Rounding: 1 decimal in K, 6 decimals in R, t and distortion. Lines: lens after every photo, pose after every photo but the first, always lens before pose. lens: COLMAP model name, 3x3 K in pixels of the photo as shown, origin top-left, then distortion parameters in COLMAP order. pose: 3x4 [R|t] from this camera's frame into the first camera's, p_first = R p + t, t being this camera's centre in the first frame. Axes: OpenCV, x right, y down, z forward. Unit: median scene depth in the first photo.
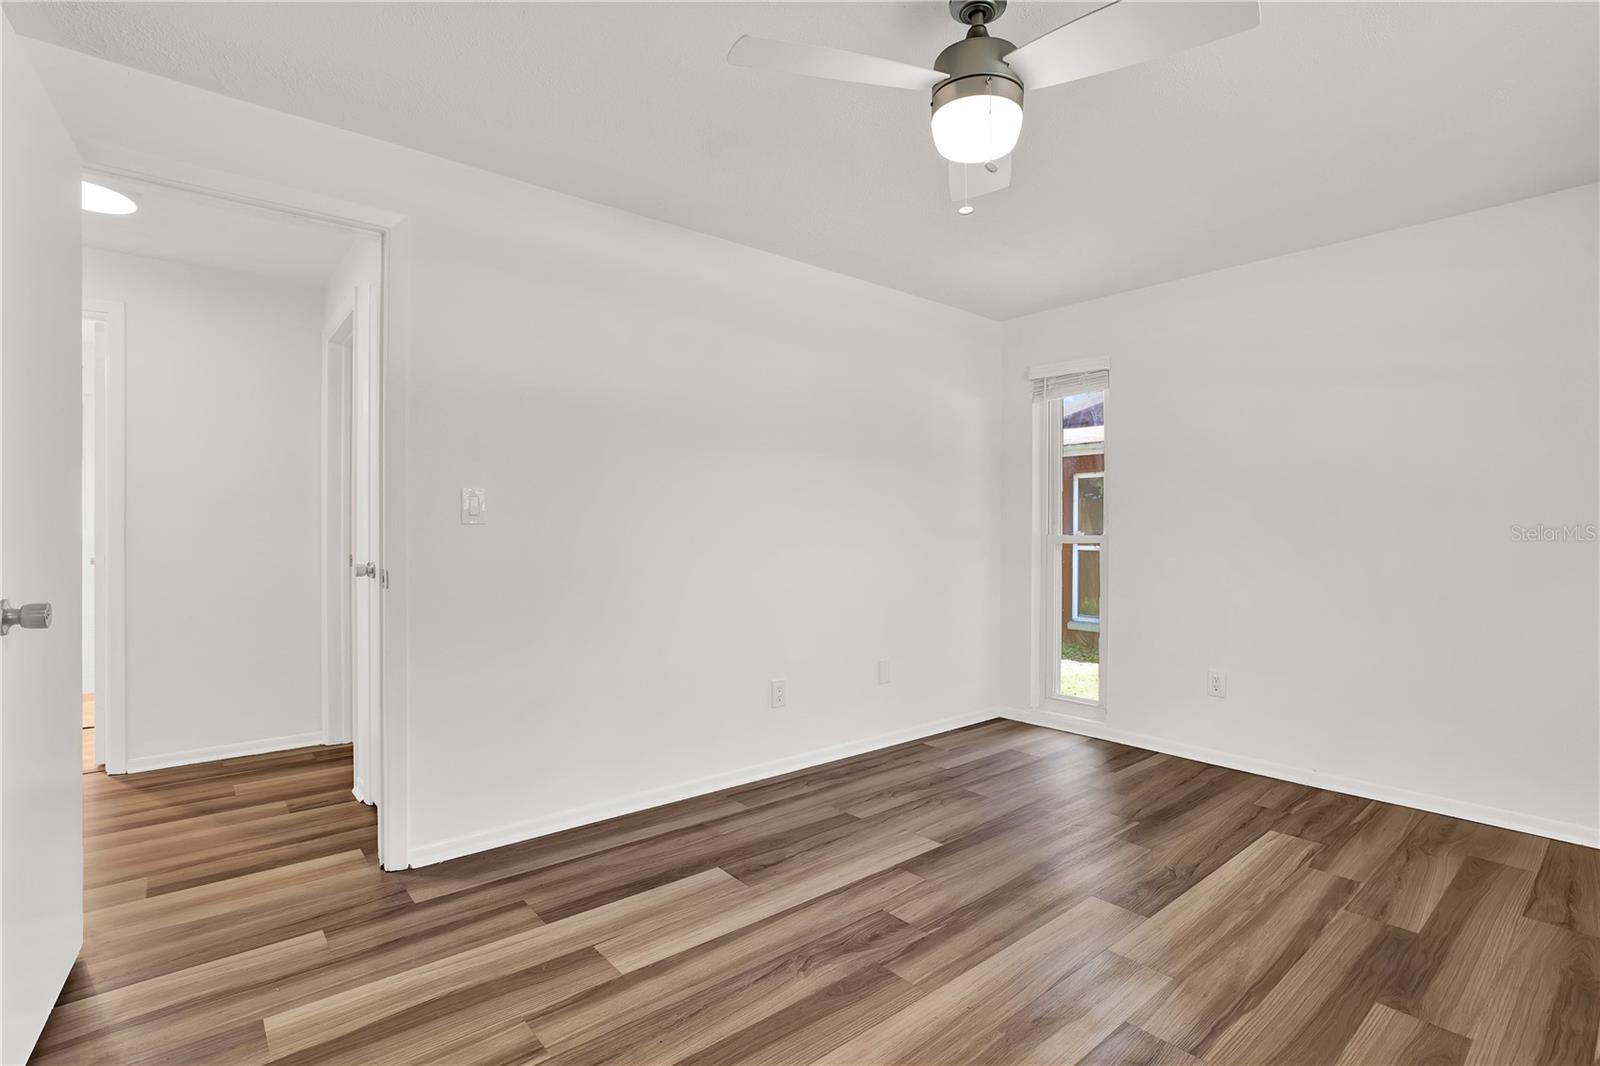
lens RADIAL K [[761.7, 0, 807.0], [0, 761.7, 539.0], [0, 0, 1]] dist [-0.037309, 0.006987]
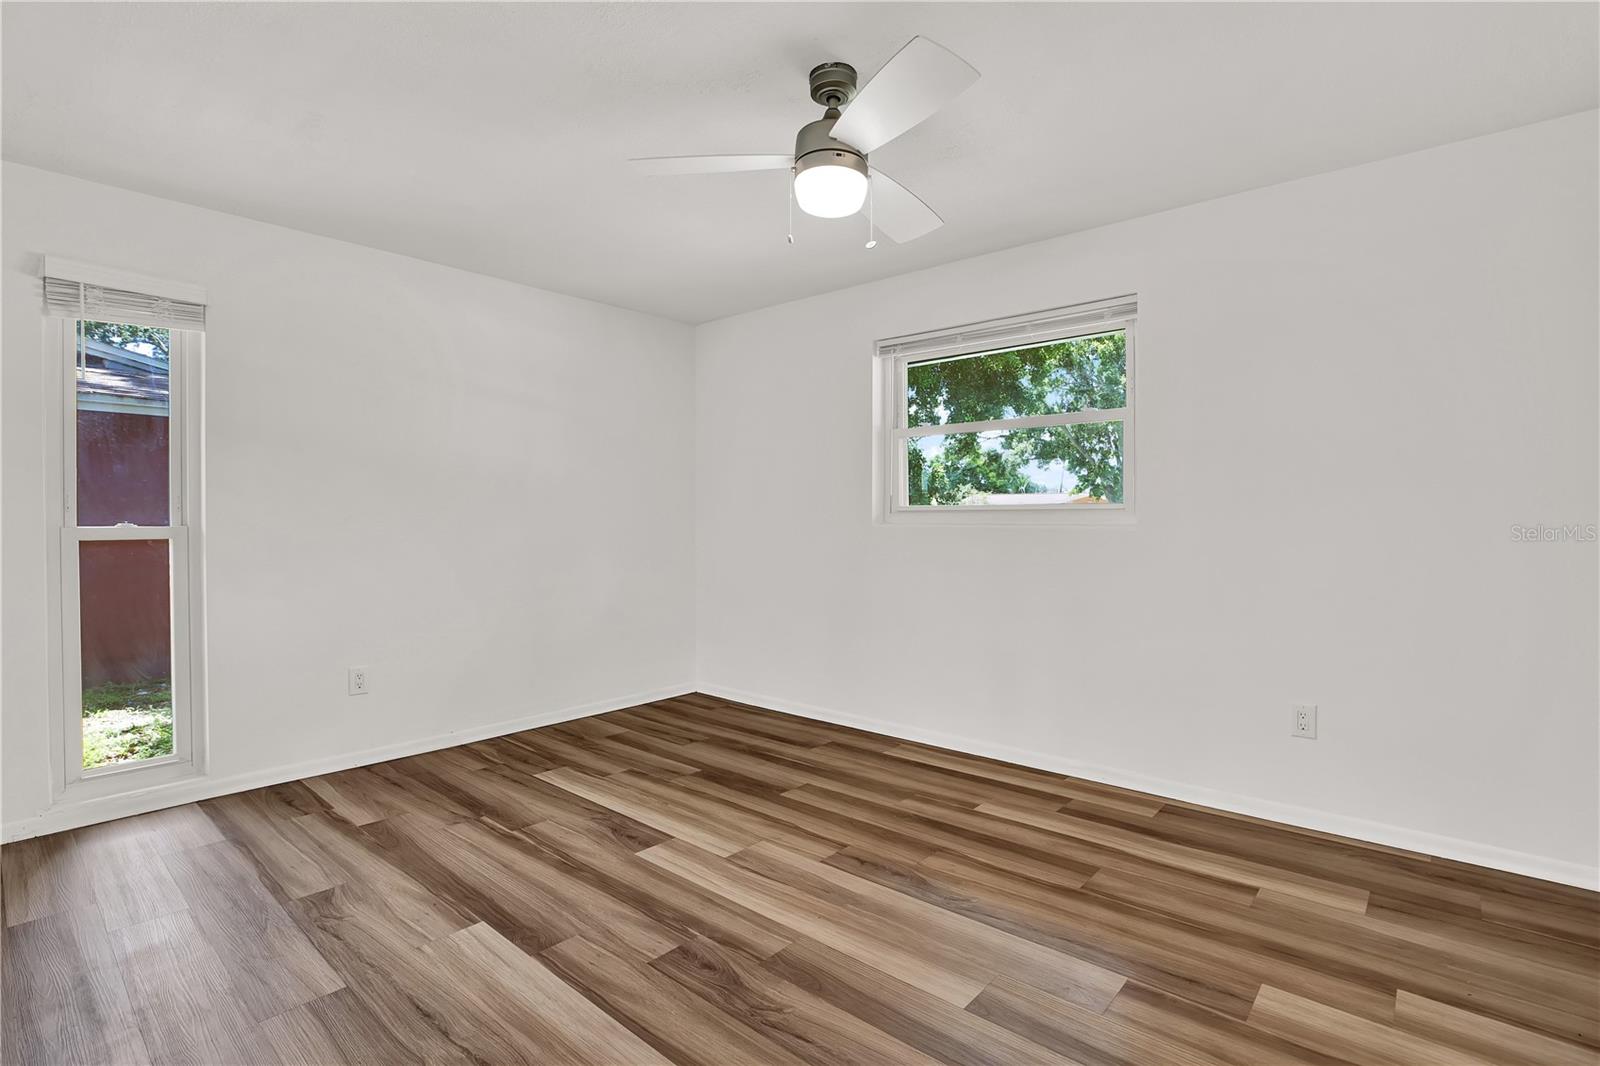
lens RADIAL K [[761.7, 0, 807.4], [0, 761.7, 520.5], [0, 0, 1]] dist [-0.037309, 0.006987]
pose [[-0.143885, -0.006337, 0.989574, -0.615561], [0.015391, 0.999844, 0.008641, -0.011245], [-0.989475, 0.016474, -0.143765, 0.753069]]
